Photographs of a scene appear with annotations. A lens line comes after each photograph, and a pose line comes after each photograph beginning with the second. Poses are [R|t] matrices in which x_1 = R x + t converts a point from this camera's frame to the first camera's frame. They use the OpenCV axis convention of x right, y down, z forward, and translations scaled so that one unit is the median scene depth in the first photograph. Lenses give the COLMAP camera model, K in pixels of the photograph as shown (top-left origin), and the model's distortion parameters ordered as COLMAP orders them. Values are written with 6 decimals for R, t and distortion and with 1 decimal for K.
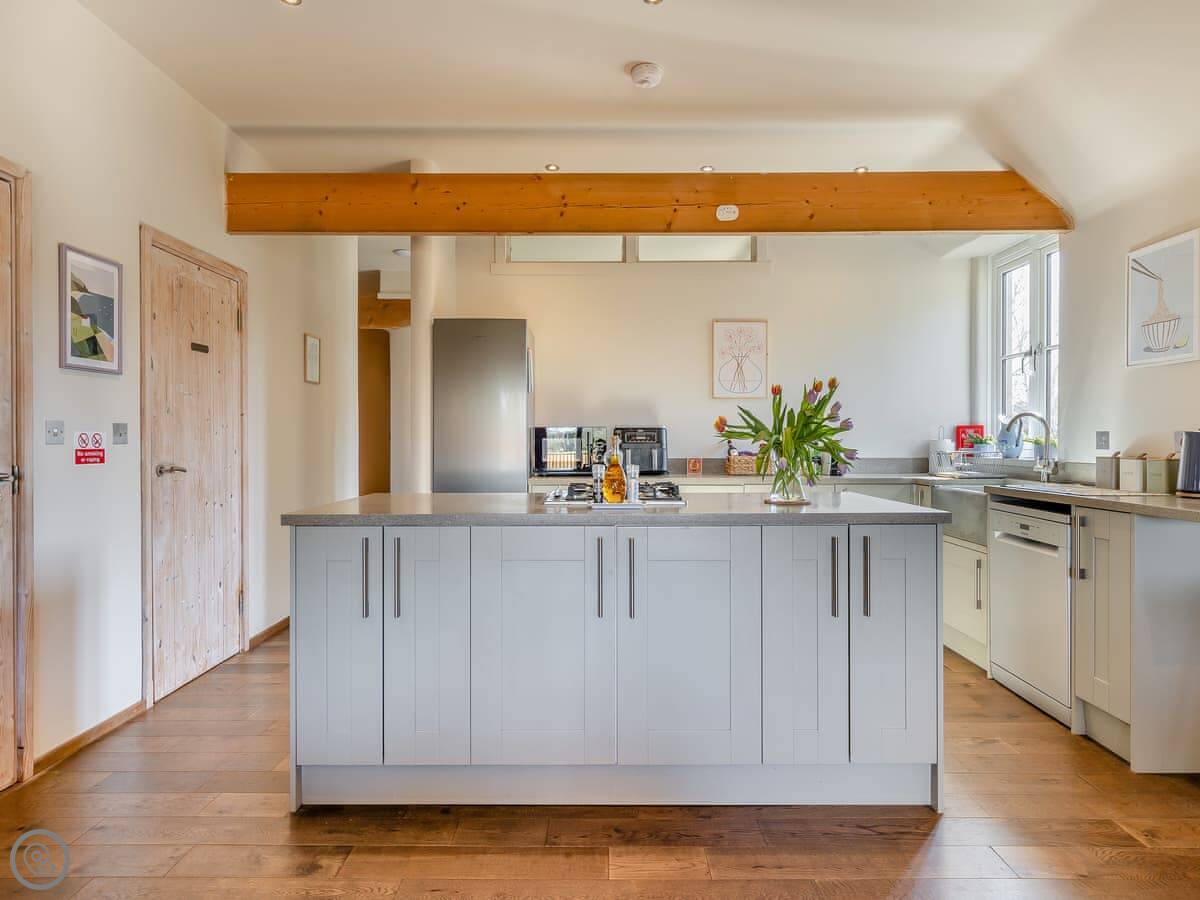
lens RADIAL K [[631.1, 0, 605.7], [0, 631.1, 446.8], [0, 0, 1]] dist [0.001172, 0.001111]
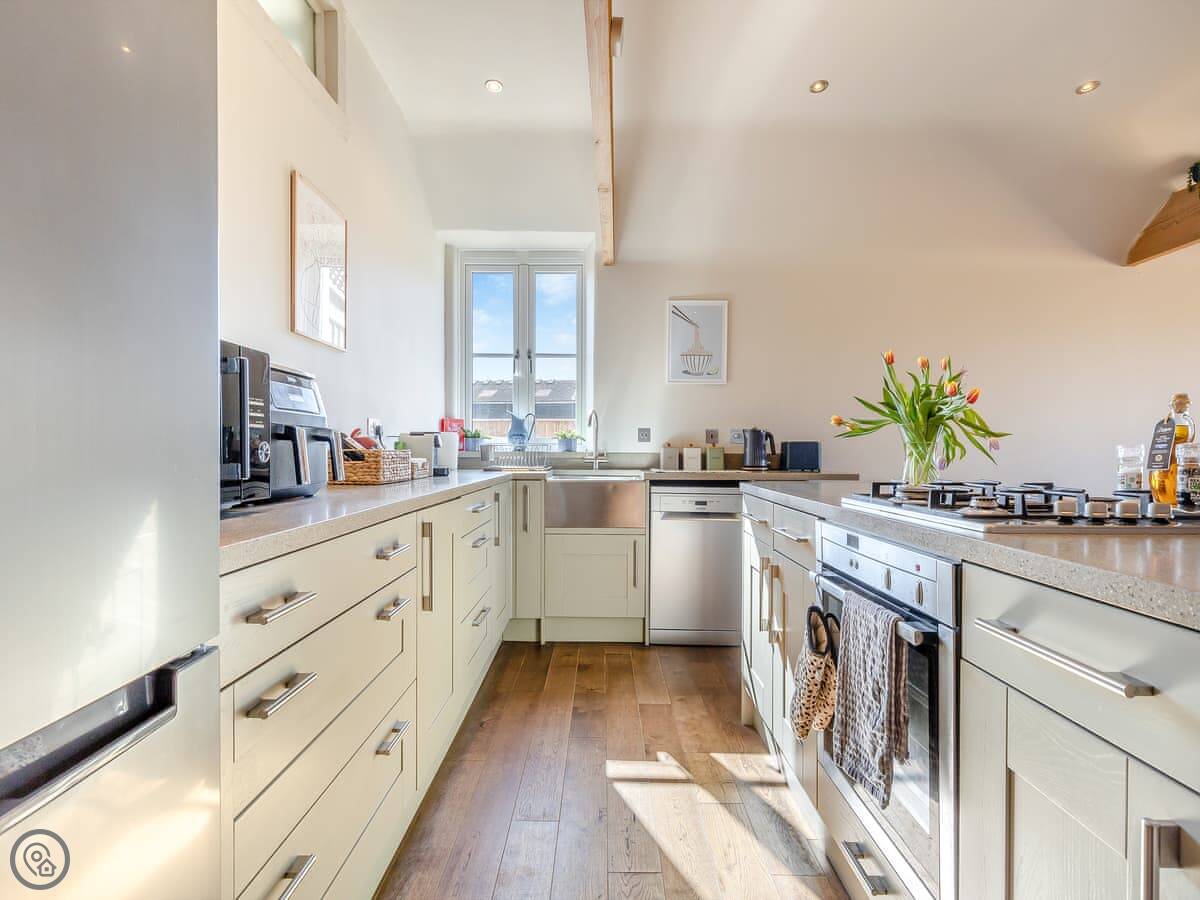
lens RADIAL K [[545.3, 0, 602.5], [0, 545.3, 456.8], [0, 0, 1]] dist [0.000528, 0.000474]
pose [[-0.001098, -0.015276, 0.999883, -0.334947], [0.005631, 0.999867, 0.015282, 0.016521], [-0.999984, 0.005647, -0.001012, 1.020351]]
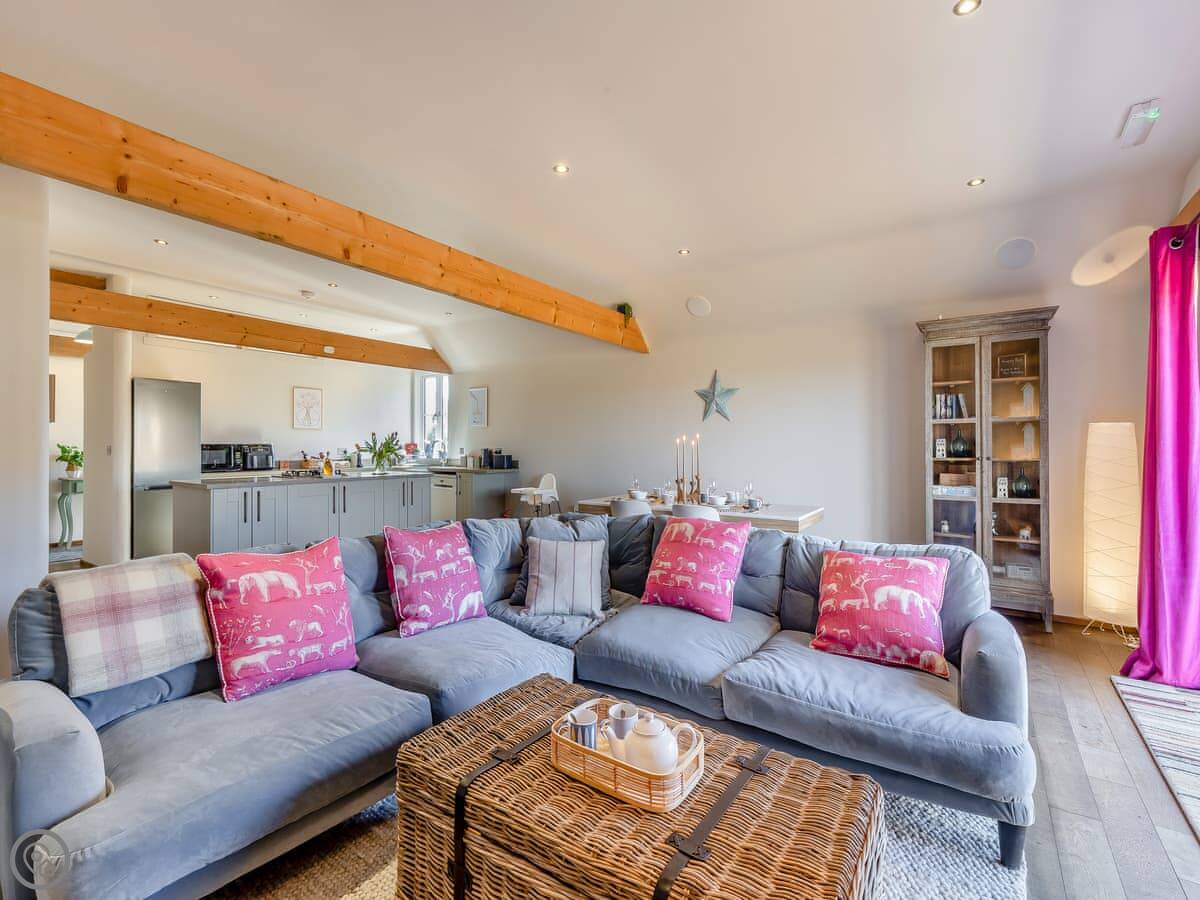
lens RADIAL K [[545.3, 0, 594.0], [0, 545.3, 444.9], [0, 0, 1]] dist [0.000528, 0.000474]
pose [[0.586573, 0.003728, 0.809888, -0.826262], [0.005585, 0.999947, -0.008648, -0.012351], [-0.809877, 0.009596, 0.586521, -0.895689]]
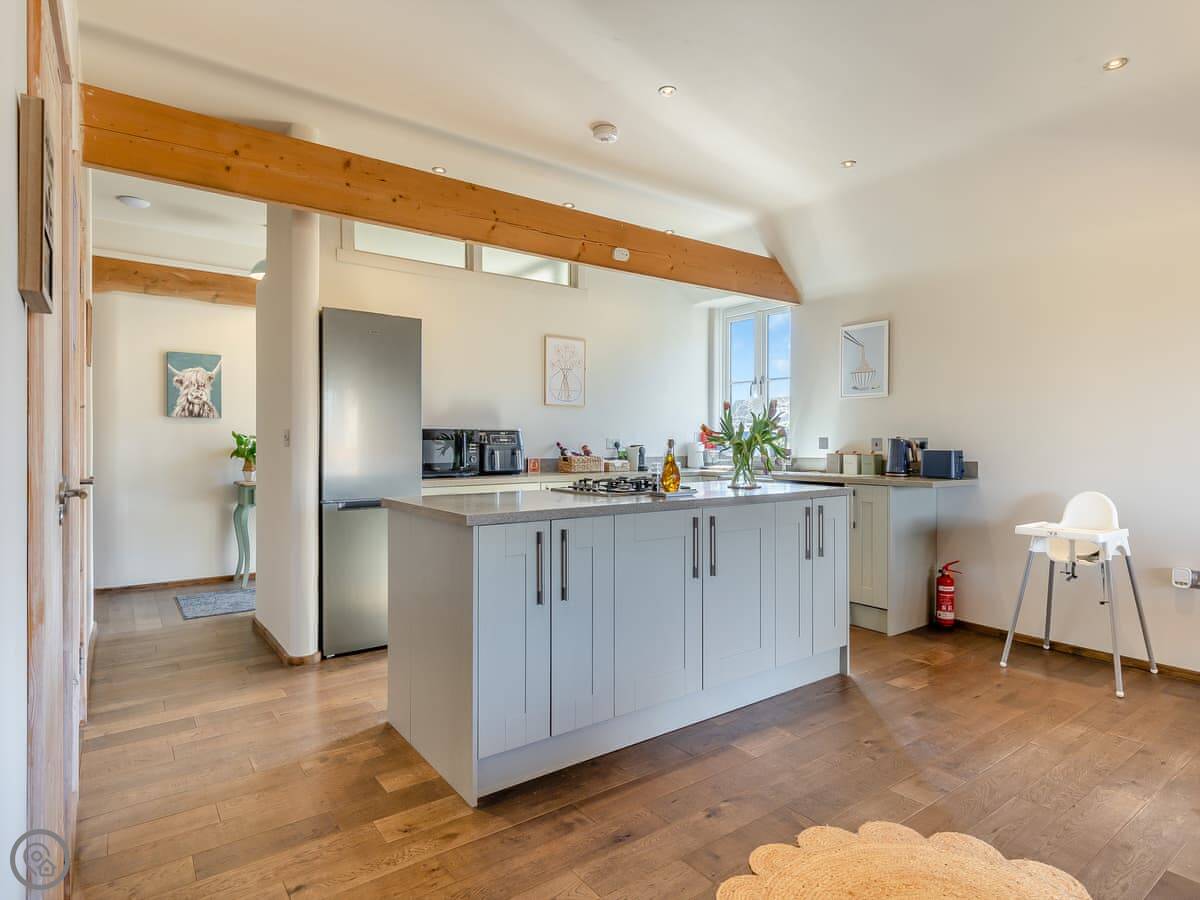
lens RADIAL K [[659.8, 0, 594.6], [0, 659.8, 444.0], [0, 0, 1]] dist [0.012514, -0.002633]
pose [[0.807236, 0.000833, 0.590229, -0.599207], [0.003299, 0.999977, -0.005924, -0.000442], [-0.590220, 0.006729, 0.807214, 0.012132]]
